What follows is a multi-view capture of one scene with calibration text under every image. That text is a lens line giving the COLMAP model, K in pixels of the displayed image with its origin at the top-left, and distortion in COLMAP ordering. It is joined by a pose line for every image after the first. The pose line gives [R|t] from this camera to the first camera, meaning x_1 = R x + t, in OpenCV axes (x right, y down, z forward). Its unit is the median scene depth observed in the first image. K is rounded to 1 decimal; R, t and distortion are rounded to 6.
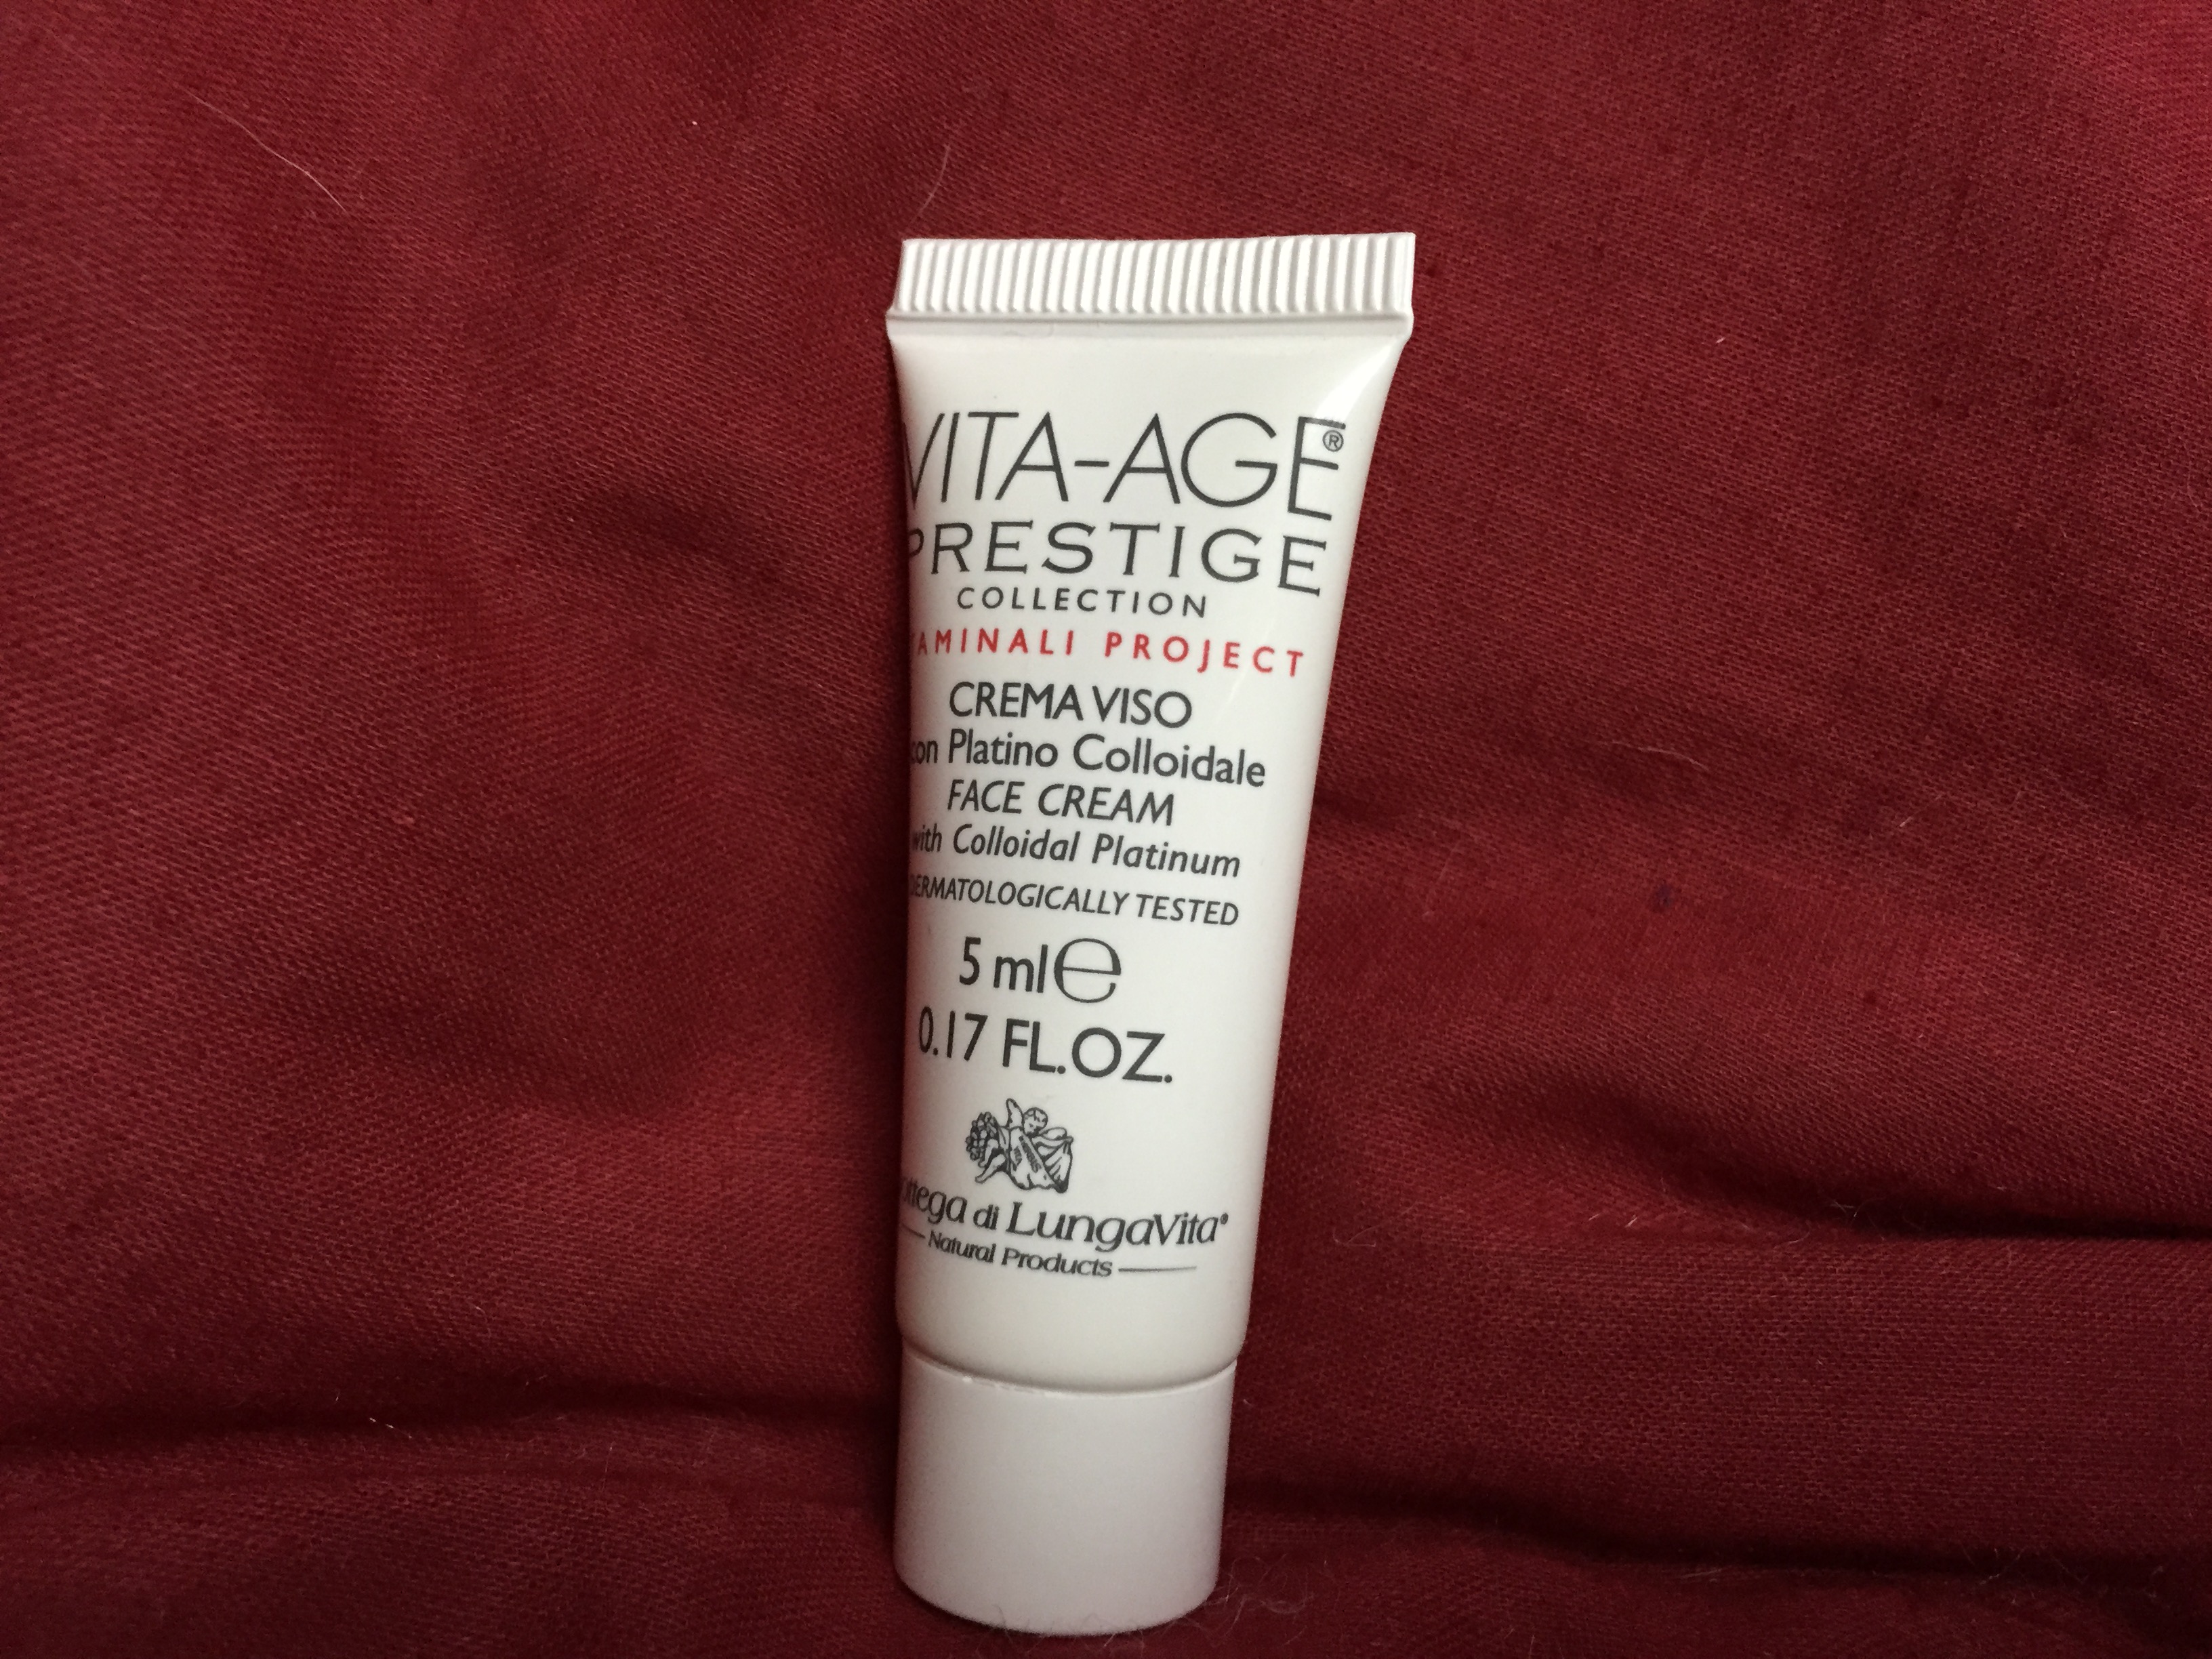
lens RADIAL K [[1837.9, 0, 1106.0], [0, 1837.9, 829.5], [0, 0, 1]] dist [0.005655, 0.002059]
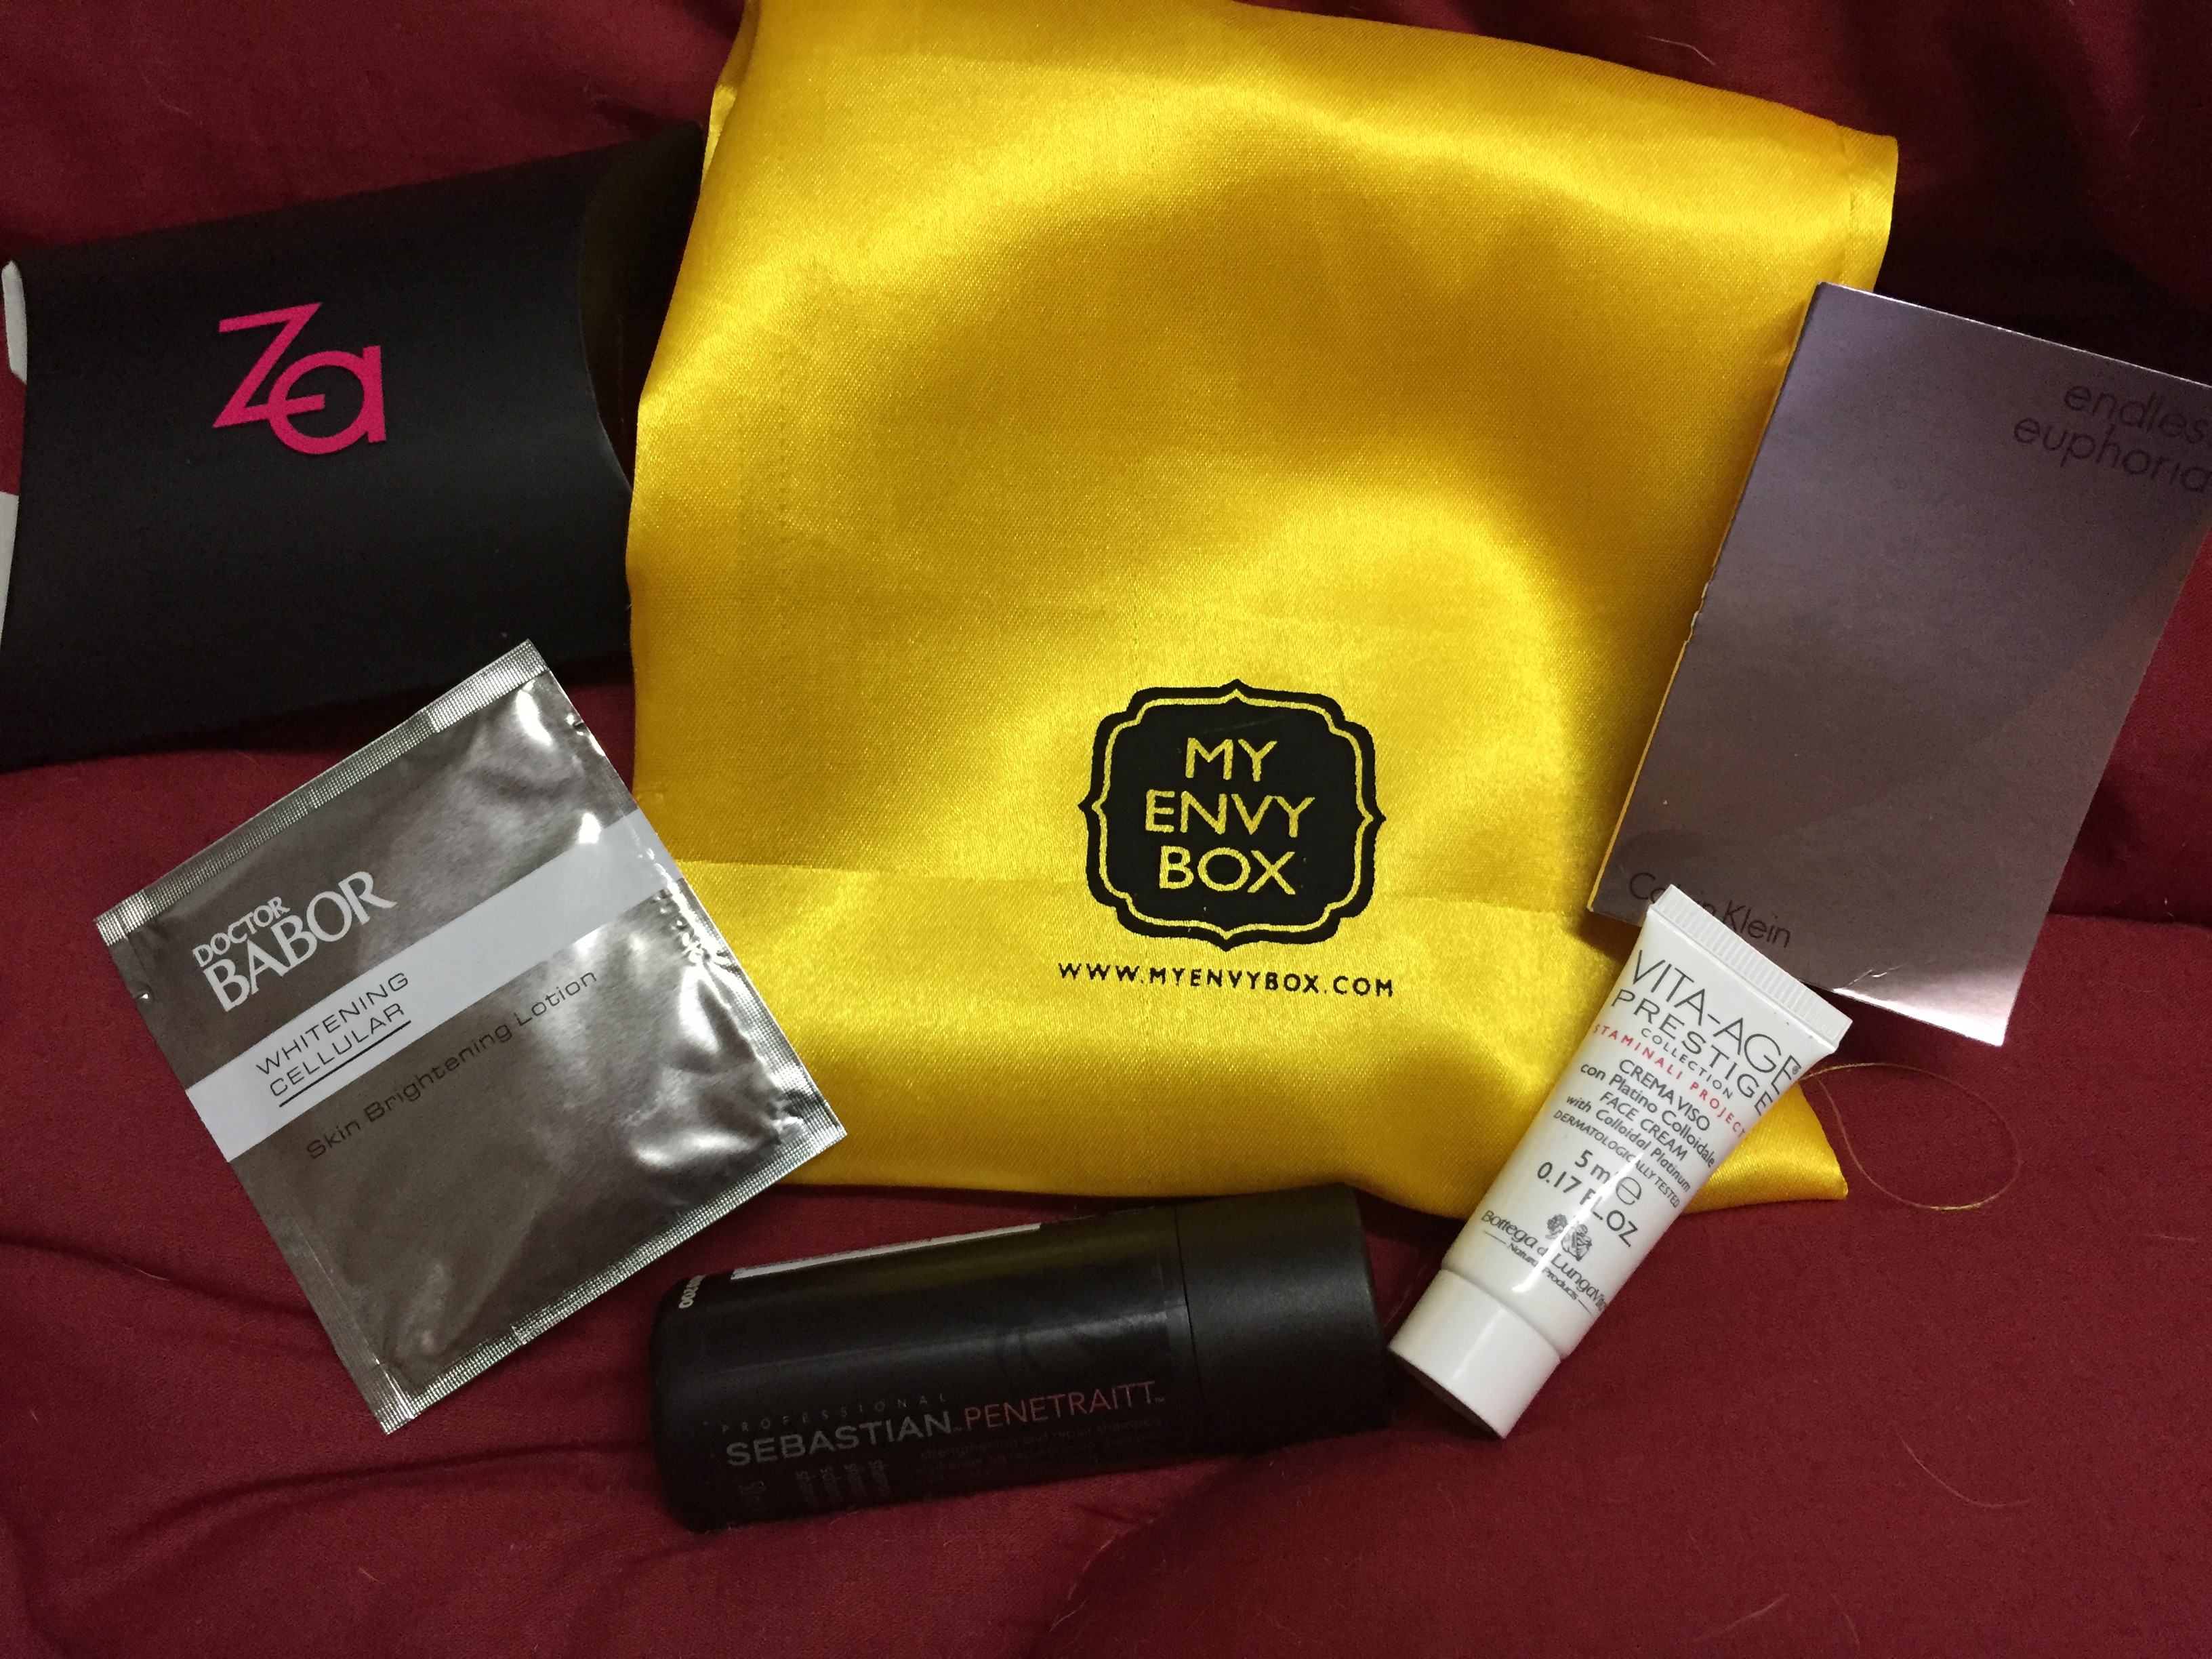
lens RADIAL K [[1837.9, 0, 1106.0], [0, 1837.9, 829.5], [0, 0, 1]] dist [0.005655, 0.002059]
pose [[0.778582, 0.601396, 0.179259, -1.281742], [-0.564195, 0.795890, -0.219642, 0.623881], [-0.274762, 0.069872, 0.958970, -1.210117]]
